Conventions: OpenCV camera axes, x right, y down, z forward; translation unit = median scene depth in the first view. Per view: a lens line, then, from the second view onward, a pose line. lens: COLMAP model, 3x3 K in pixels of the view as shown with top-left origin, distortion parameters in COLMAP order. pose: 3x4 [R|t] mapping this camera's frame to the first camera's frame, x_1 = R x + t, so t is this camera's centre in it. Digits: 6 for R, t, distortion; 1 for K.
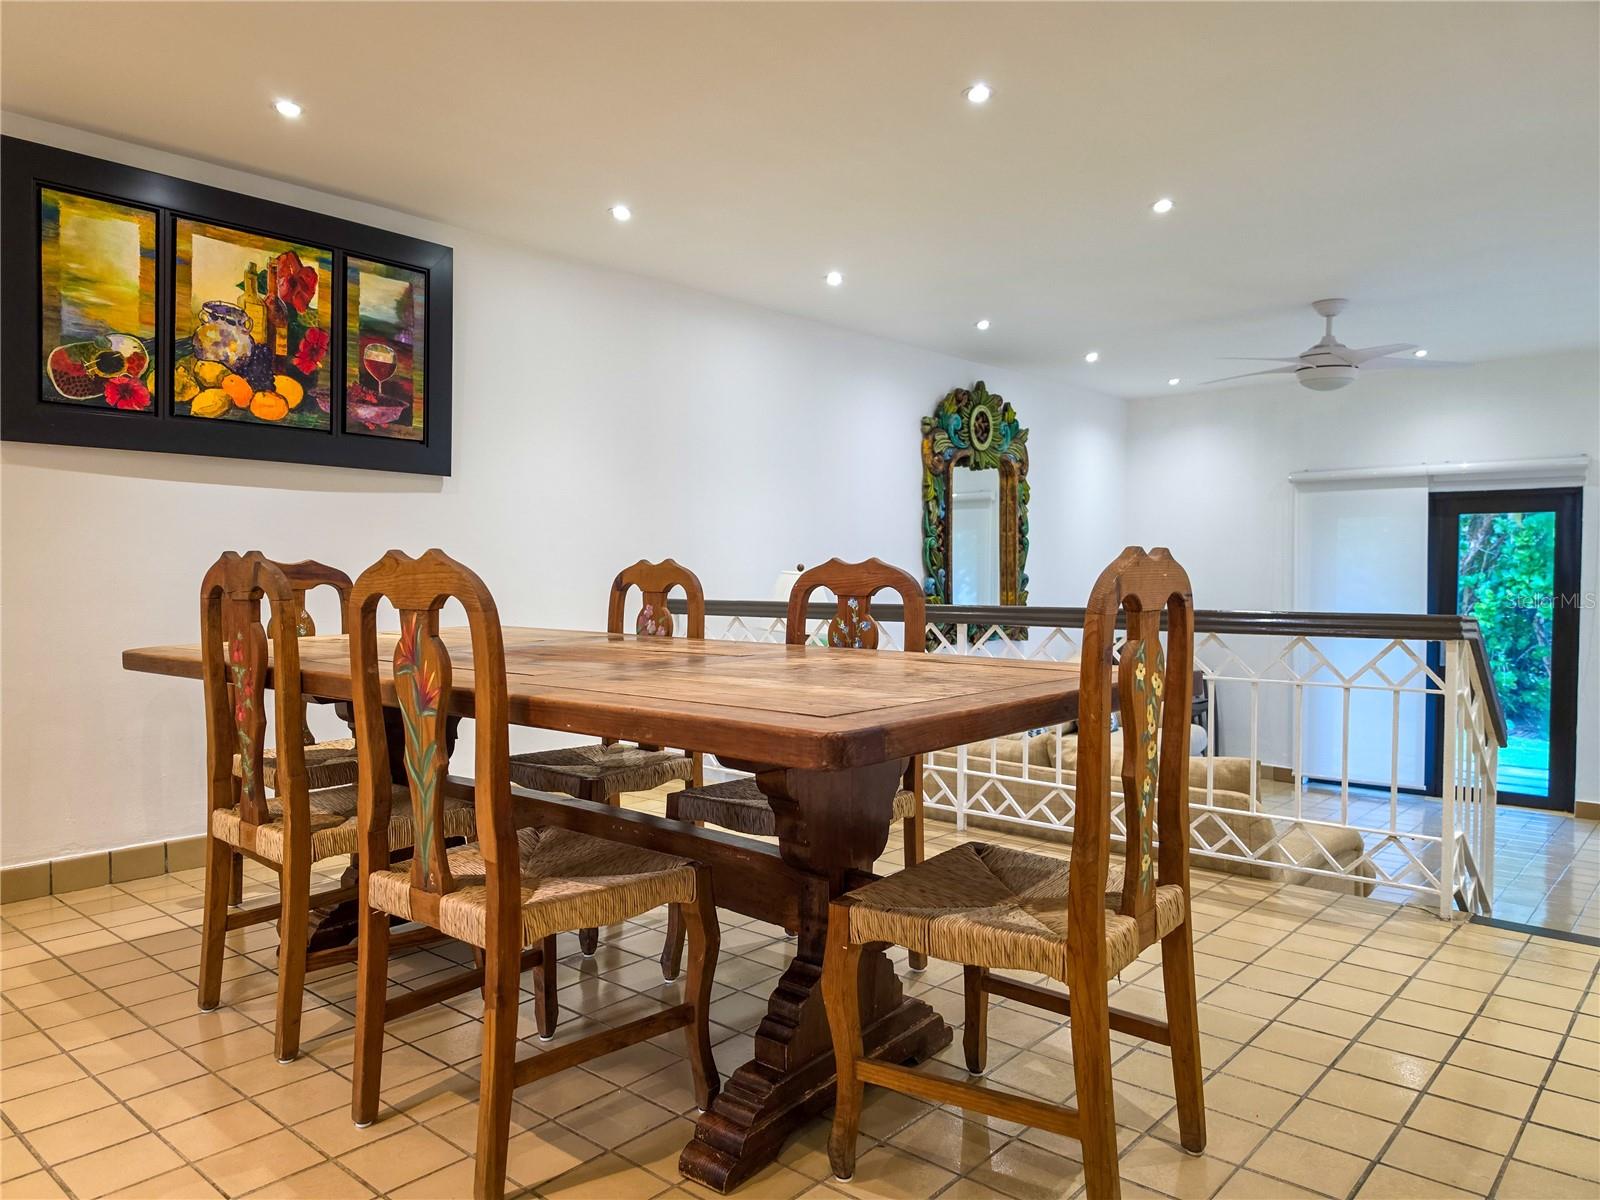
lens RADIAL K [[1102.9, 0, 788.6], [0, 1102.9, 607.3], [0, 0, 1]] dist [0.089109, -0.128555]
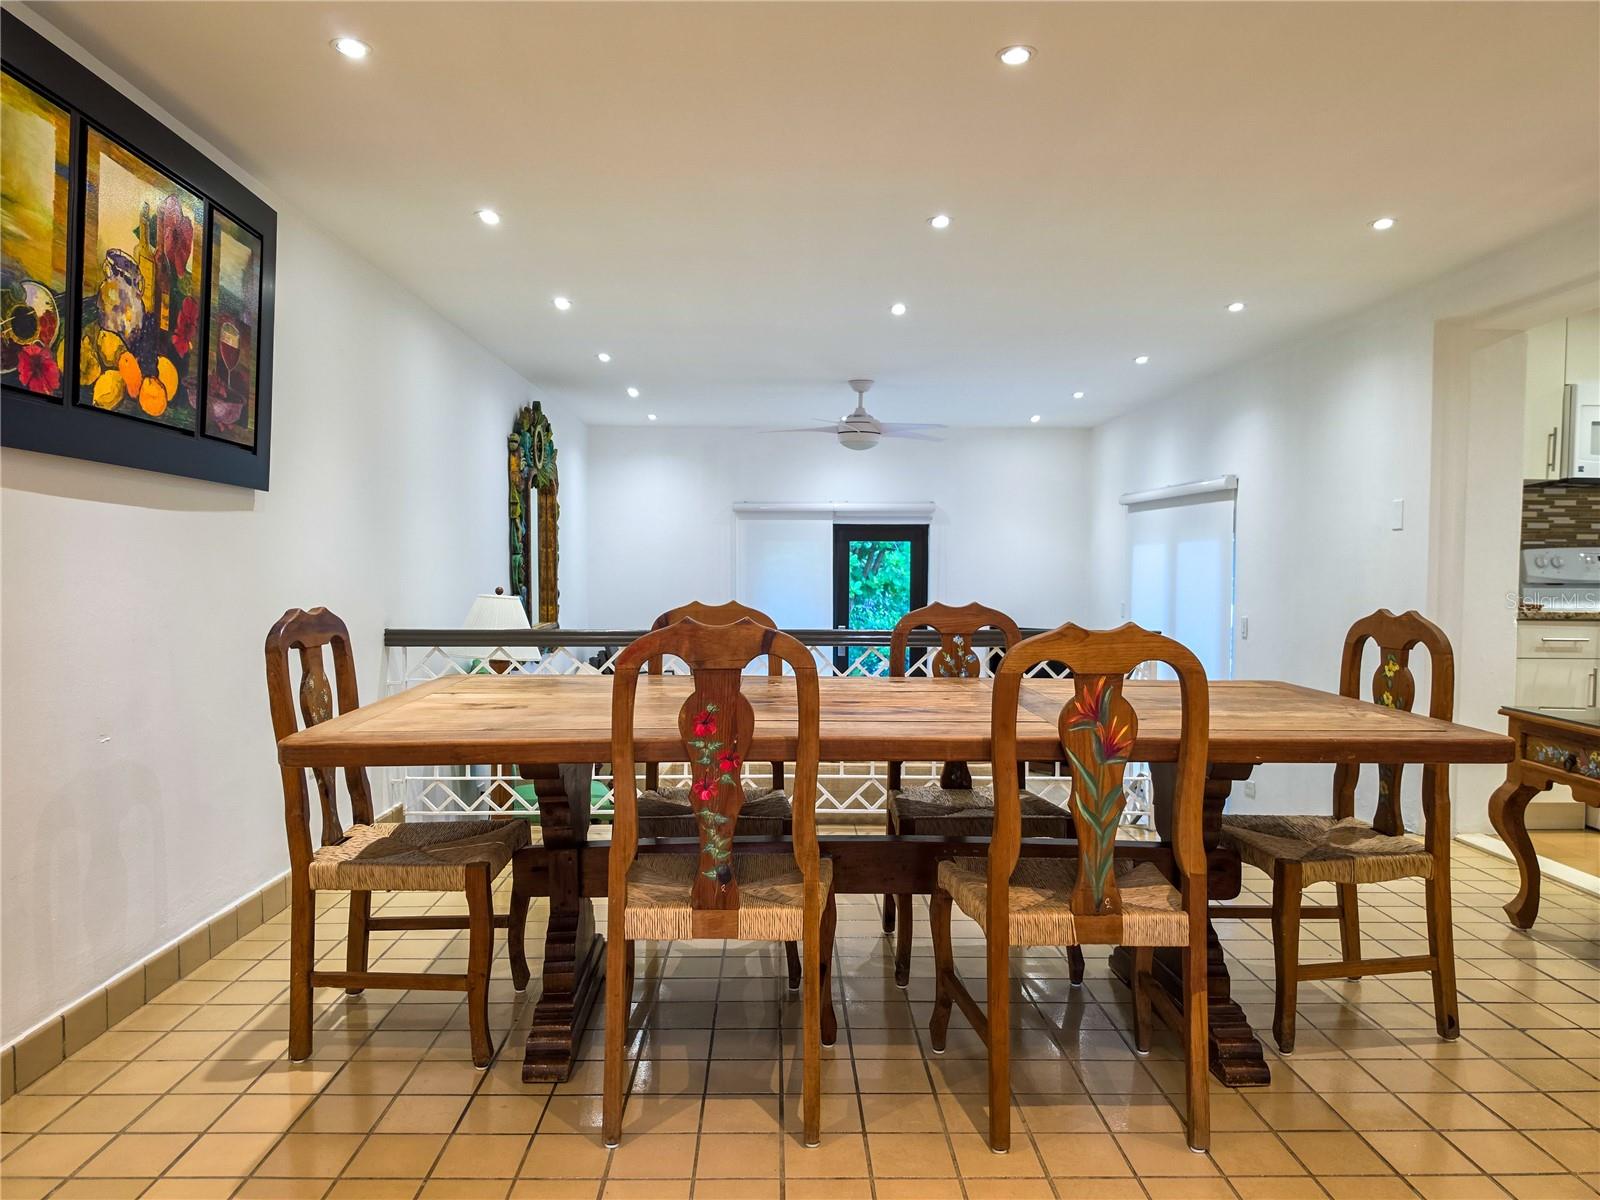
lens RADIAL K [[1097.9, 0, 777.6], [0, 1097.9, 601.9], [0, 0, 1]] dist [0.032719, -0.029112]
pose [[0.745816, -0.017377, 0.665925, -0.580741], [0.017523, 0.999826, 0.006465, -0.036938], [-0.665922, 0.006847, 0.745990, 0.158111]]
